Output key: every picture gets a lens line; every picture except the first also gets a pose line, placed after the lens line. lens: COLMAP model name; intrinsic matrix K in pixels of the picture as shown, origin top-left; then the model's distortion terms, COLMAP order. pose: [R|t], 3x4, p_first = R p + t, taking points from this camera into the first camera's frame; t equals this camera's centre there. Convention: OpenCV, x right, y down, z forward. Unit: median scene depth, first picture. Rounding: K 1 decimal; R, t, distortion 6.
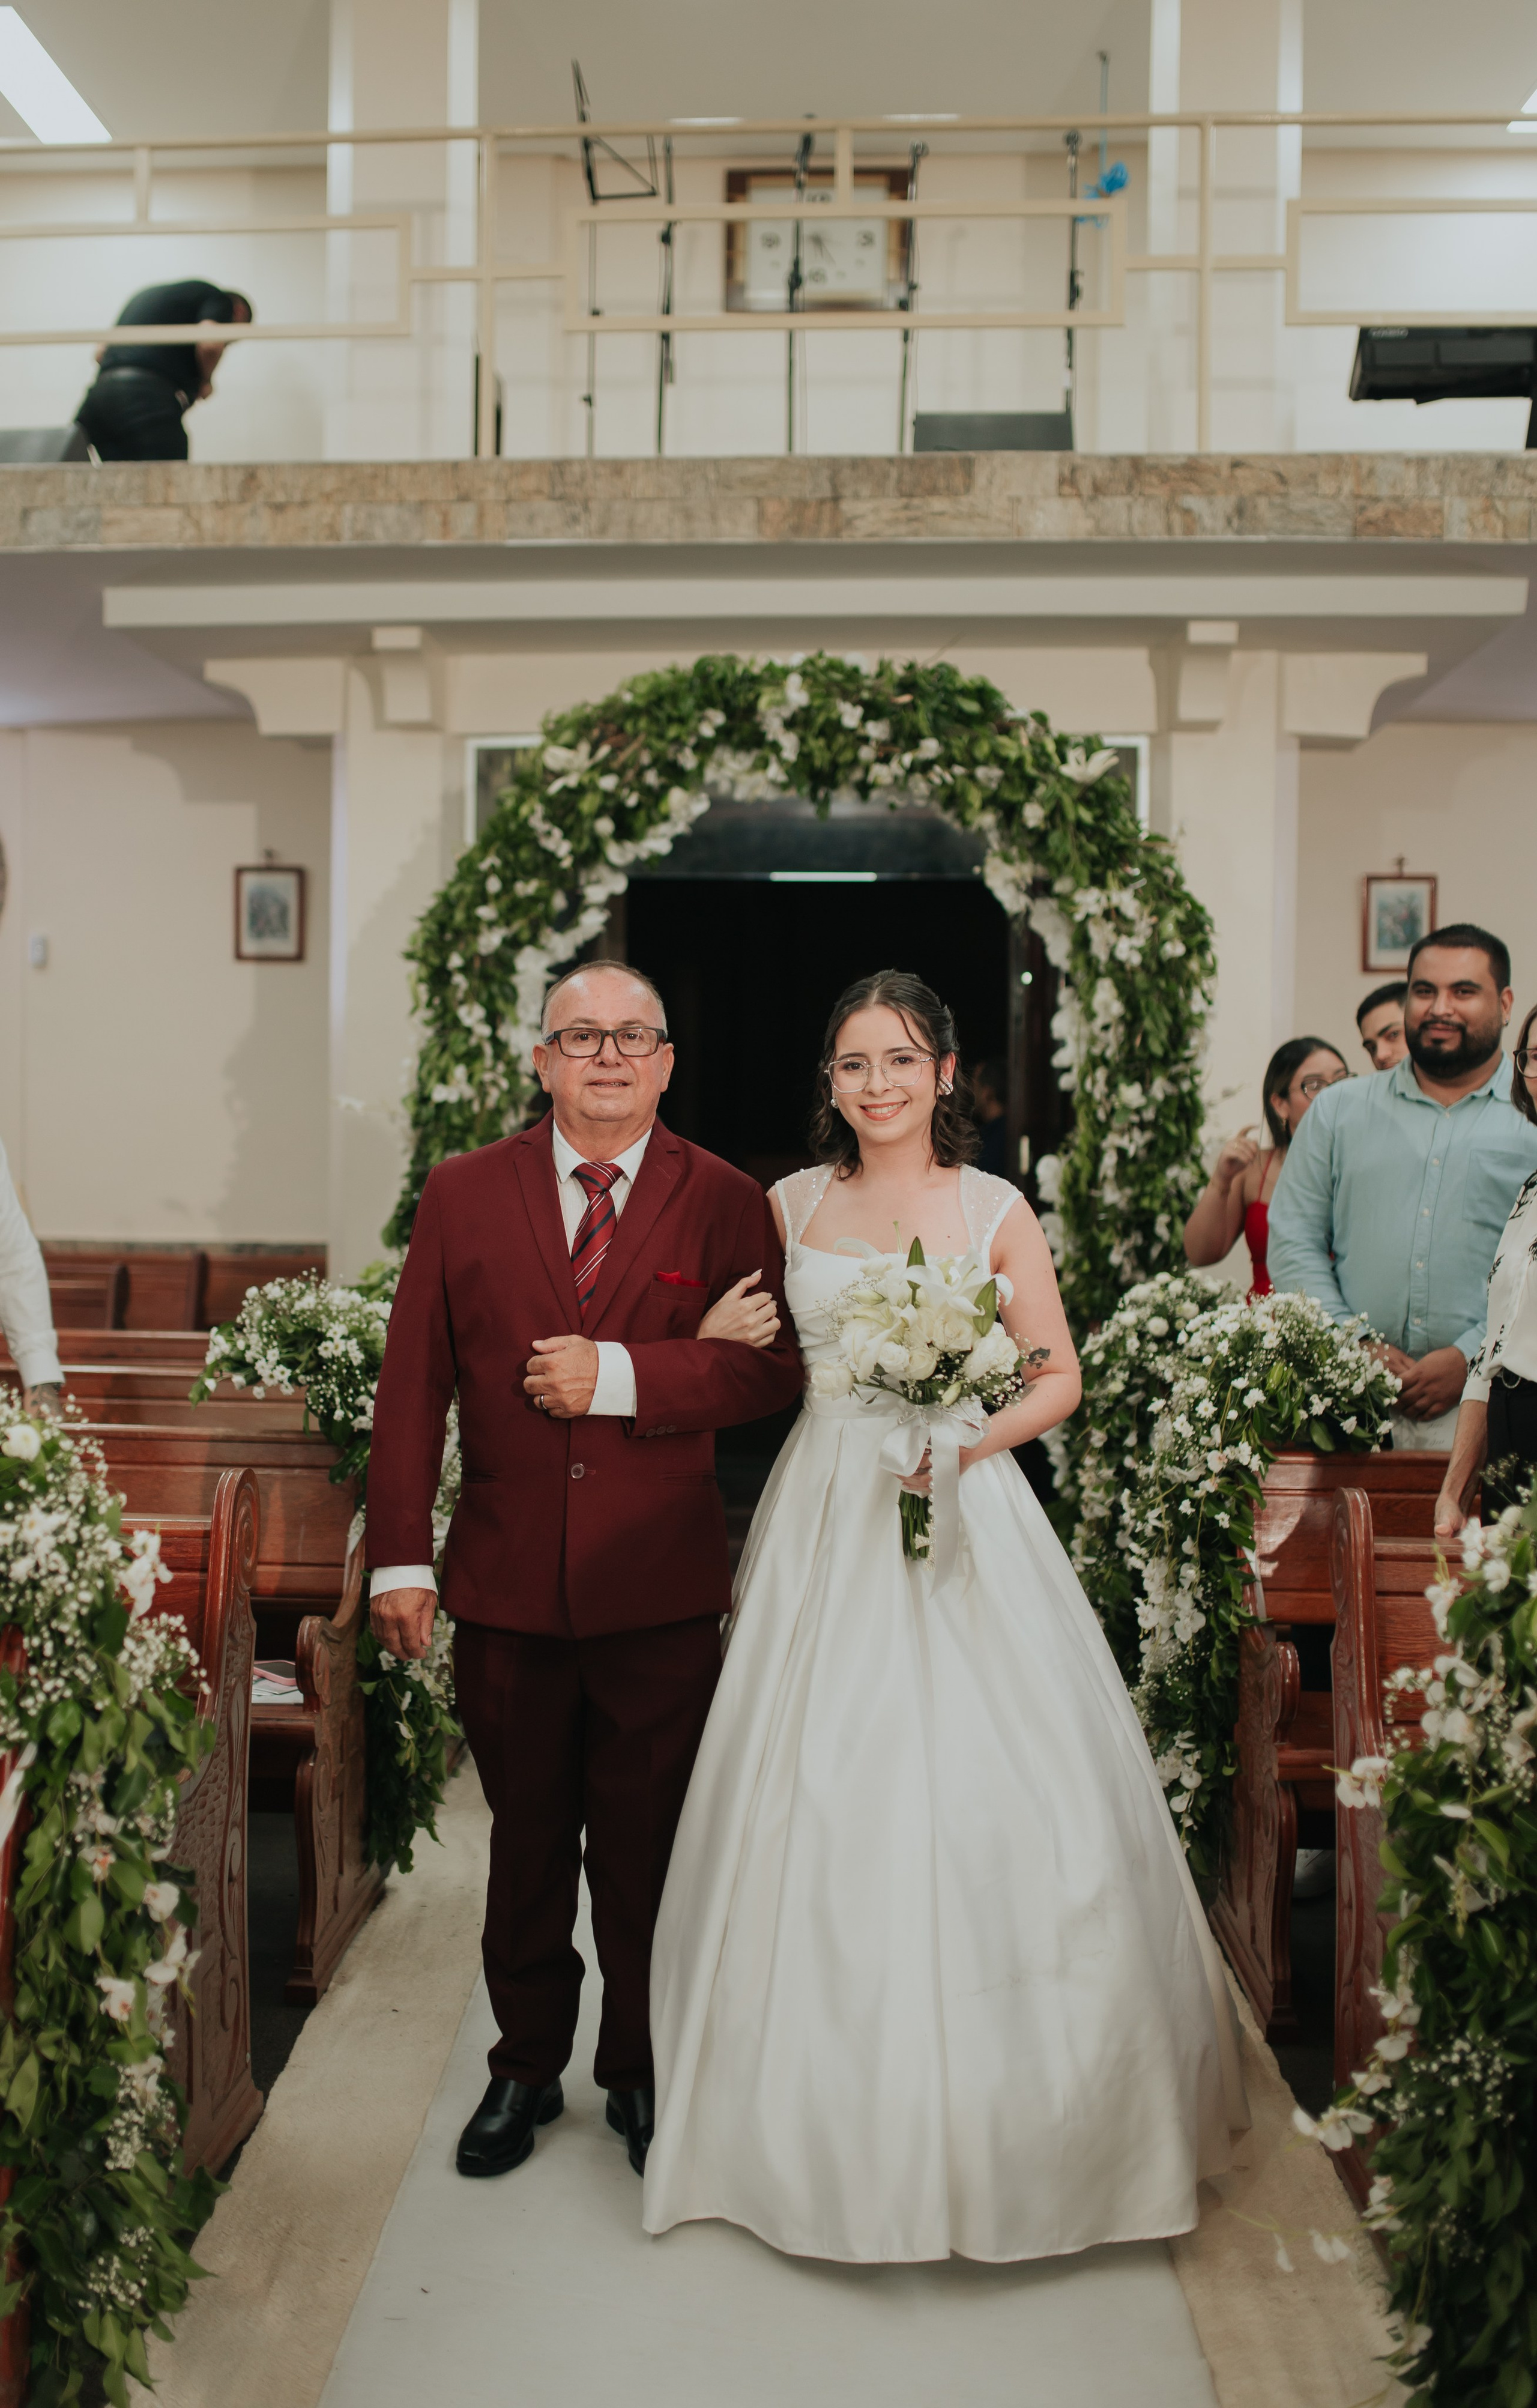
lens RADIAL K [[2314.2, 0, 721.7], [0, 2314.2, 1157.3], [0, 0, 1]] dist [-0.070382, 0.116858]
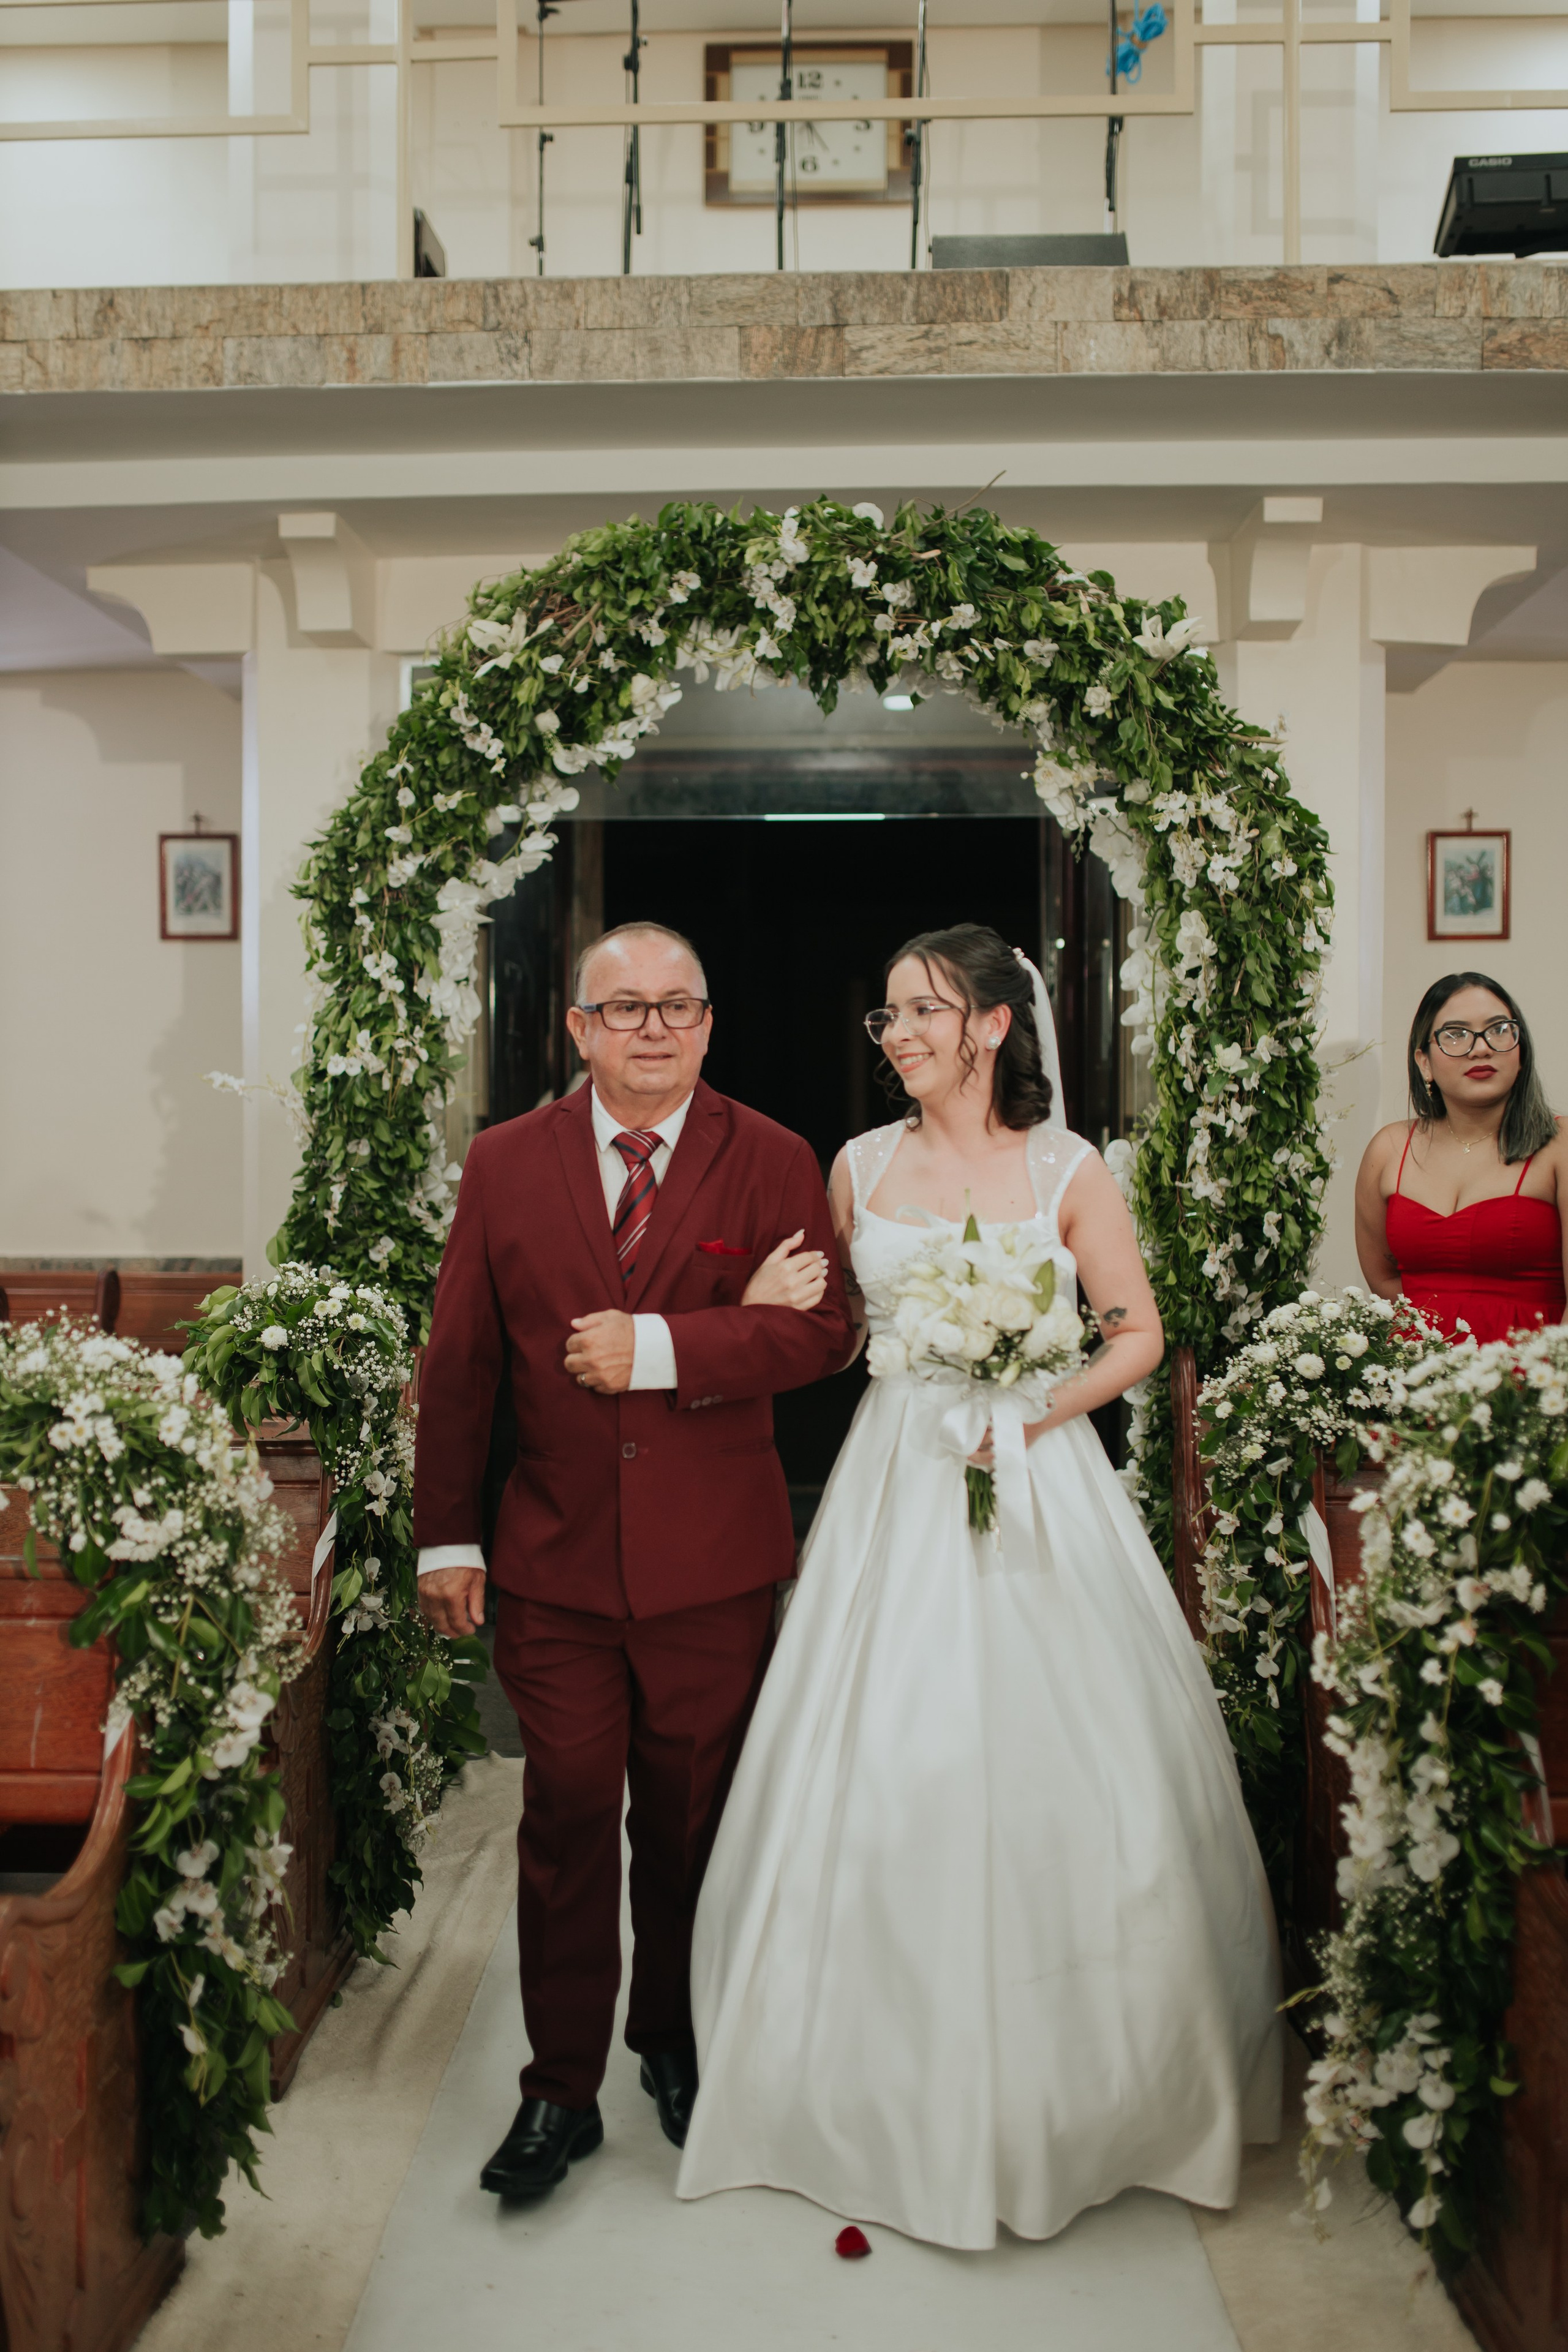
lens RADIAL K [[2221.2, 0, 784.0], [0, 2221.2, 1176.0], [0, 0, 1]] dist [-0.067858, 0.108439]
pose [[0.999553, -0.011783, 0.027493, 0.006469], [0.011668, 0.999923, 0.004334, 0.007635], [-0.027542, -0.004011, 0.999613, 0.250989]]
